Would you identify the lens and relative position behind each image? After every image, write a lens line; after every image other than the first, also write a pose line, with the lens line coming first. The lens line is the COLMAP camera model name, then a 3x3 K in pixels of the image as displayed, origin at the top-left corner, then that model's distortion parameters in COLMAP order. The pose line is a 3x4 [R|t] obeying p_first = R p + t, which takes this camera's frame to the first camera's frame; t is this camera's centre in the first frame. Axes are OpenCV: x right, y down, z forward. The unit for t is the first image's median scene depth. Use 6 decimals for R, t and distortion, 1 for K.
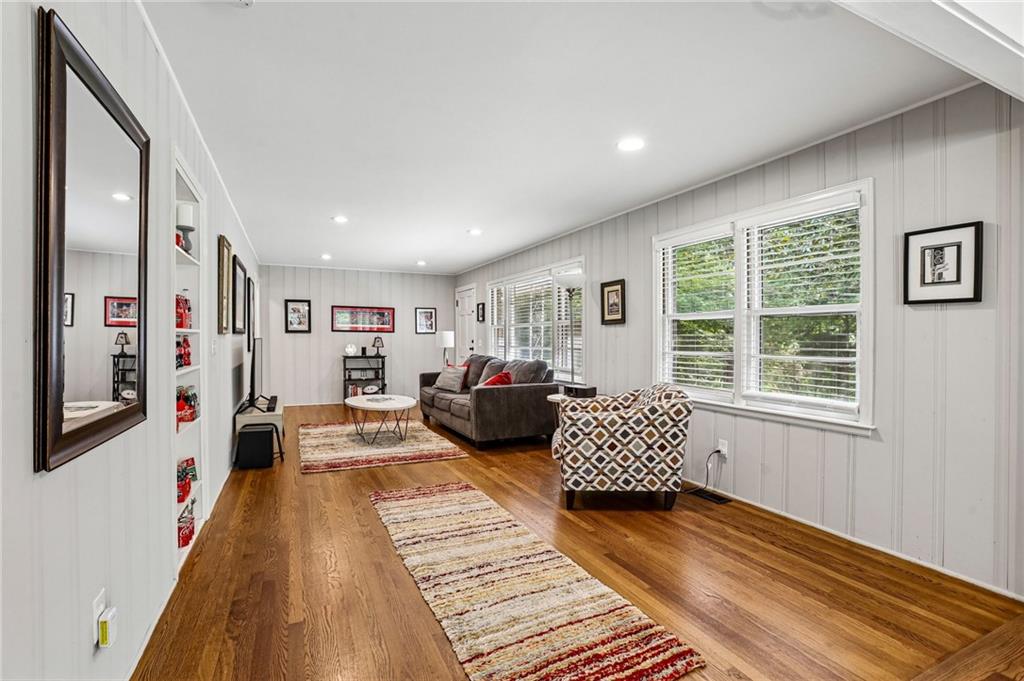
lens RADIAL K [[471.4, 0, 508.7], [0, 471.4, 339.5], [0, 0, 1]] dist [-0.073245, 0.030154]
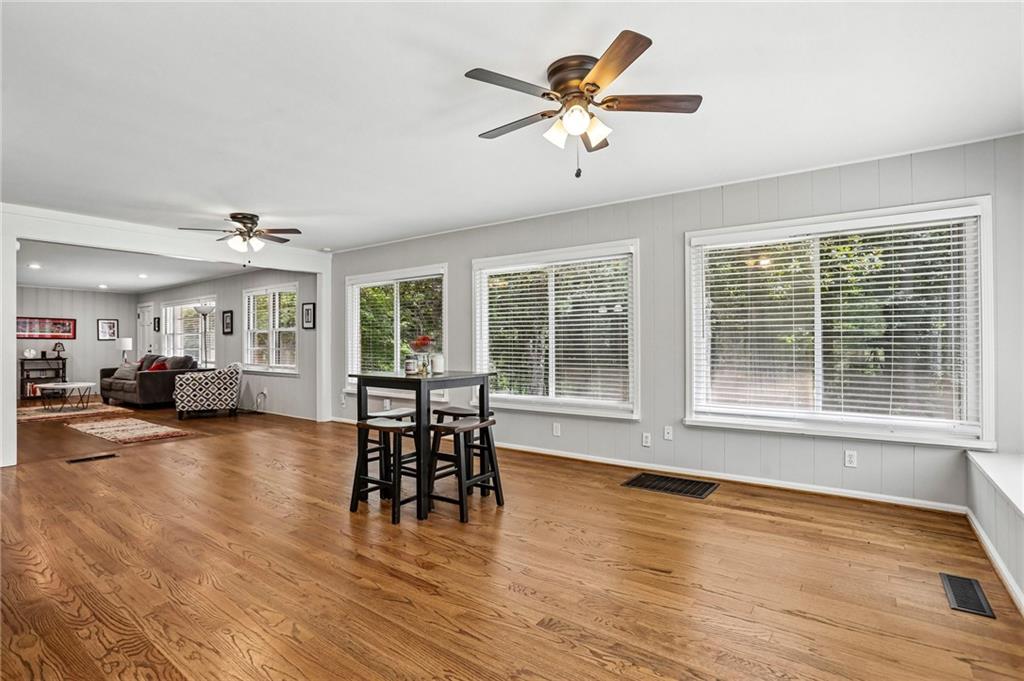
lens RADIAL K [[503.9, 0, 511.2], [0, 503.9, 338.2], [0, 0, 1]] dist [-0.081567, 0.036824]
pose [[0.874984, 0.000003, 0.484151, 0.331117], [0.008403, 0.999849, -0.015192, 0.026002], [-0.484078, 0.017361, 0.874852, -1.534046]]
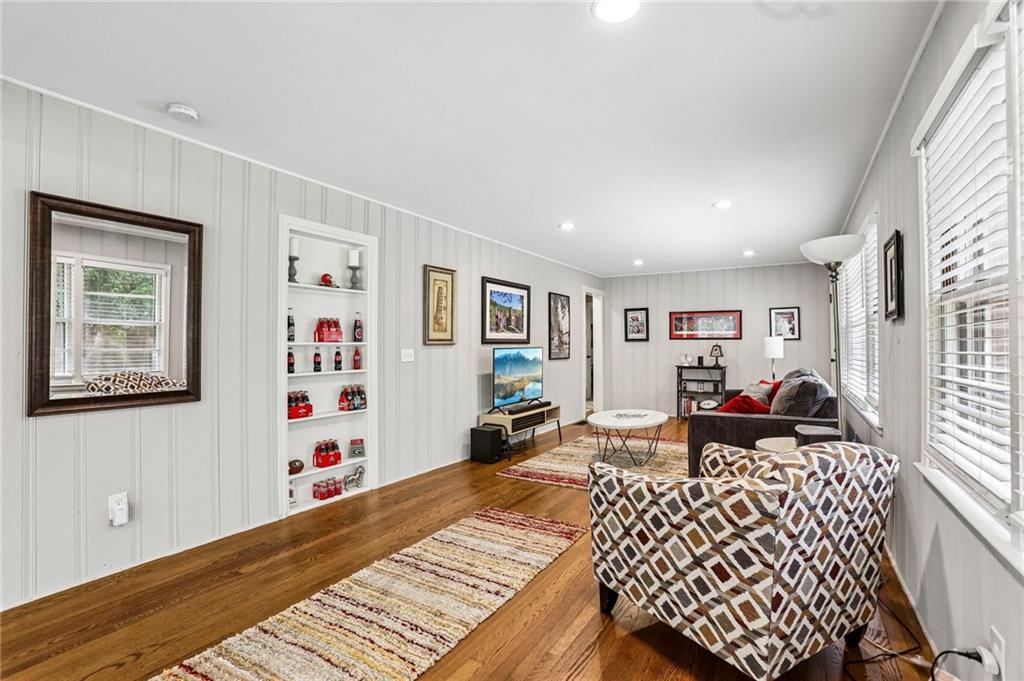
lens RADIAL K [[471.4, 0, 508.7], [0, 471.4, 339.5], [0, 0, 1]] dist [-0.073245, 0.030154]
pose [[0.550072, -0.015693, -0.834970, 0.520960], [0.002785, 0.999852, -0.016958, -0.003899], [0.835113, 0.007003, 0.550035, 0.467654]]
